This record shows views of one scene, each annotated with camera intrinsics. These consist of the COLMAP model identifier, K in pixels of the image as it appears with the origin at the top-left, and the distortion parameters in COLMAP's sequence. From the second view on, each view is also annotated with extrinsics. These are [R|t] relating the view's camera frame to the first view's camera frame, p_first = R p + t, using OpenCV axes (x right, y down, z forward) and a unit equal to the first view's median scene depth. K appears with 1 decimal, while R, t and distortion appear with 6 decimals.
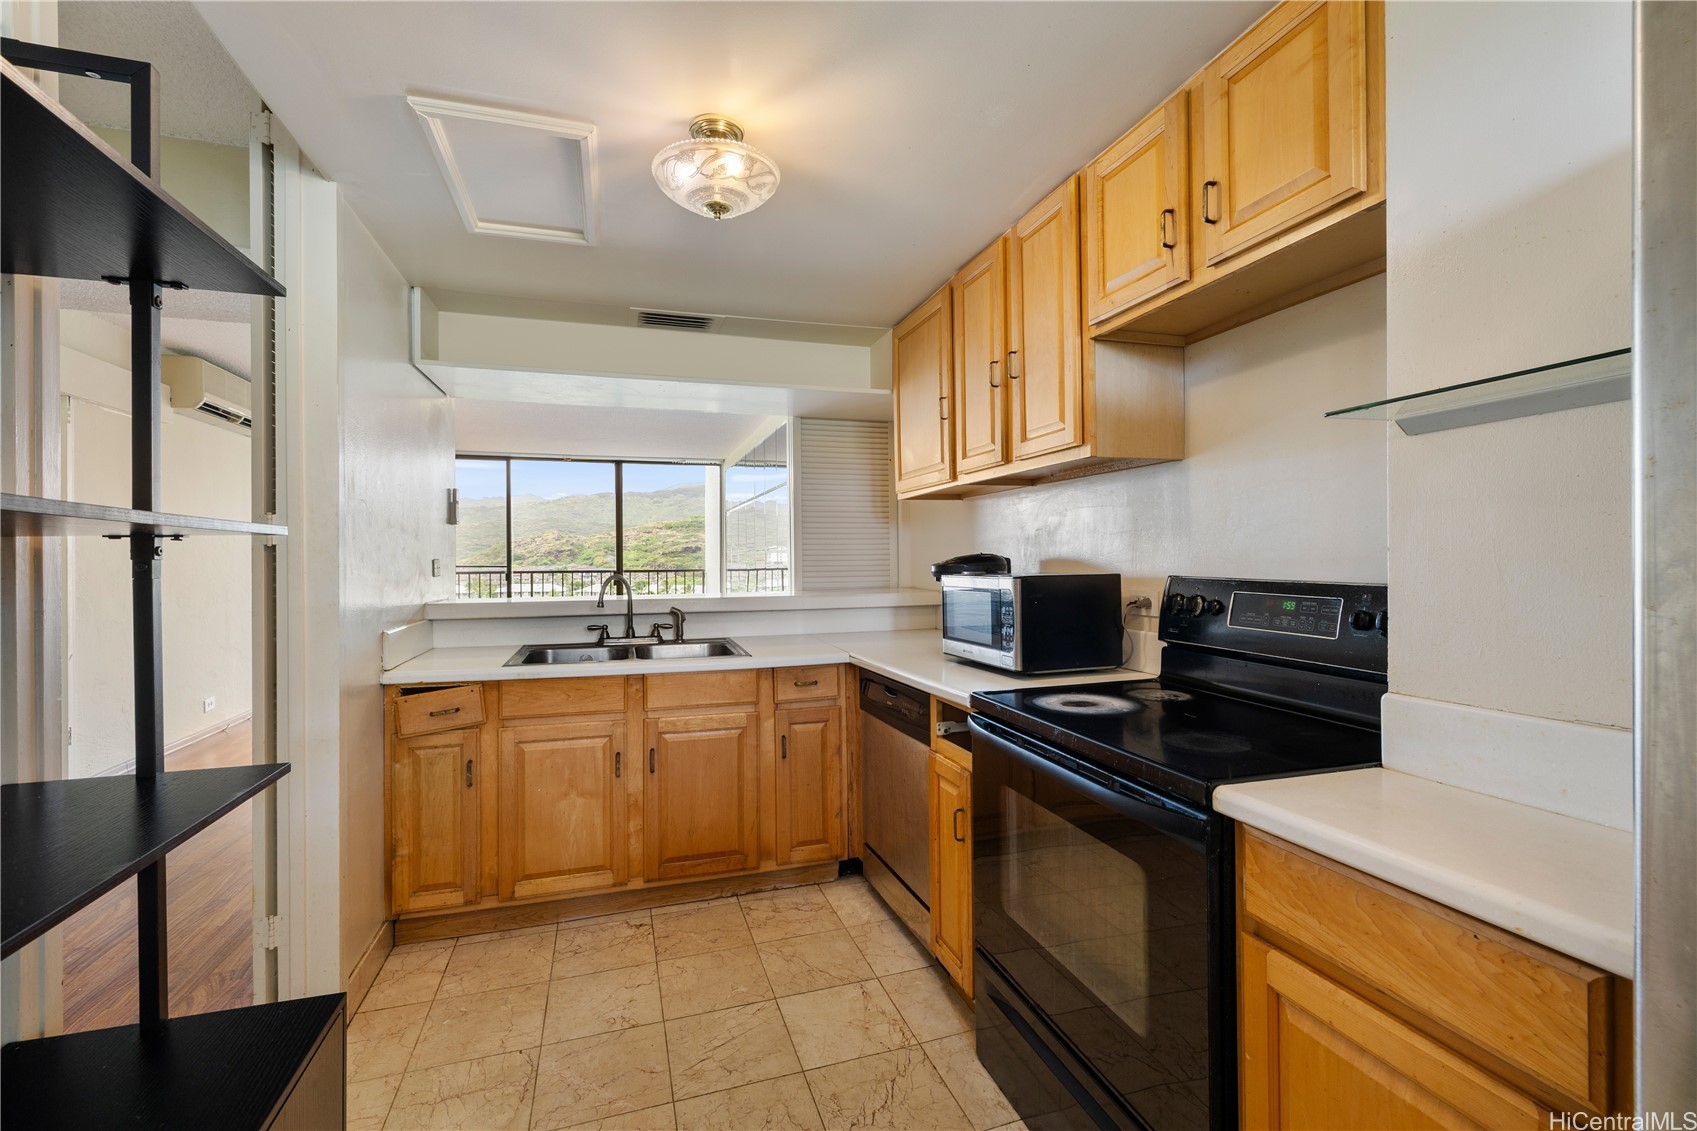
lens RADIAL K [[739.8, 0, 847.2], [0, 739.8, 564.9], [0, 0, 1]] dist [0.000495, 0.000026]
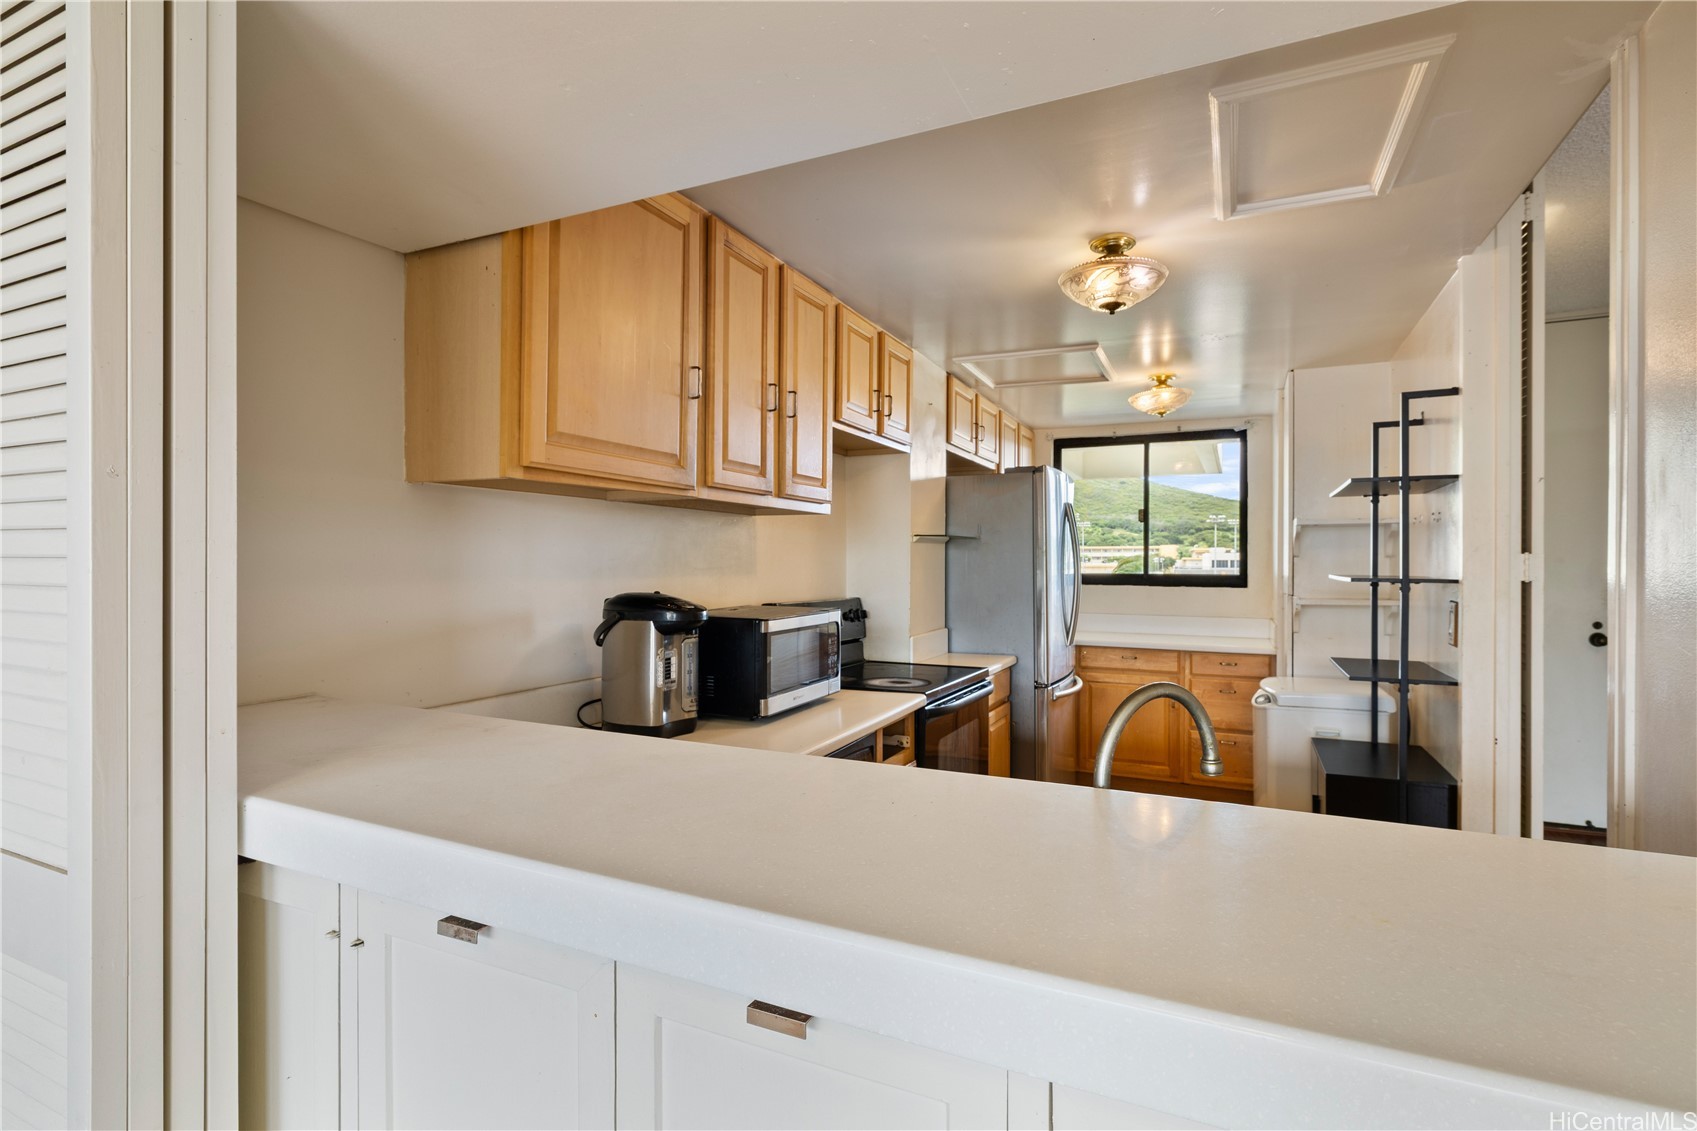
lens RADIAL K [[799.6, 0, 858.0], [0, 799.6, 565.3], [0, 0, 1]] dist [-0.004084, 0.000760]
pose [[-0.737105, 0.013024, 0.675652, -0.574750], [0.015263, 0.999880, -0.002622, -0.046216], [-0.675606, 0.008379, -0.737216, 1.741587]]
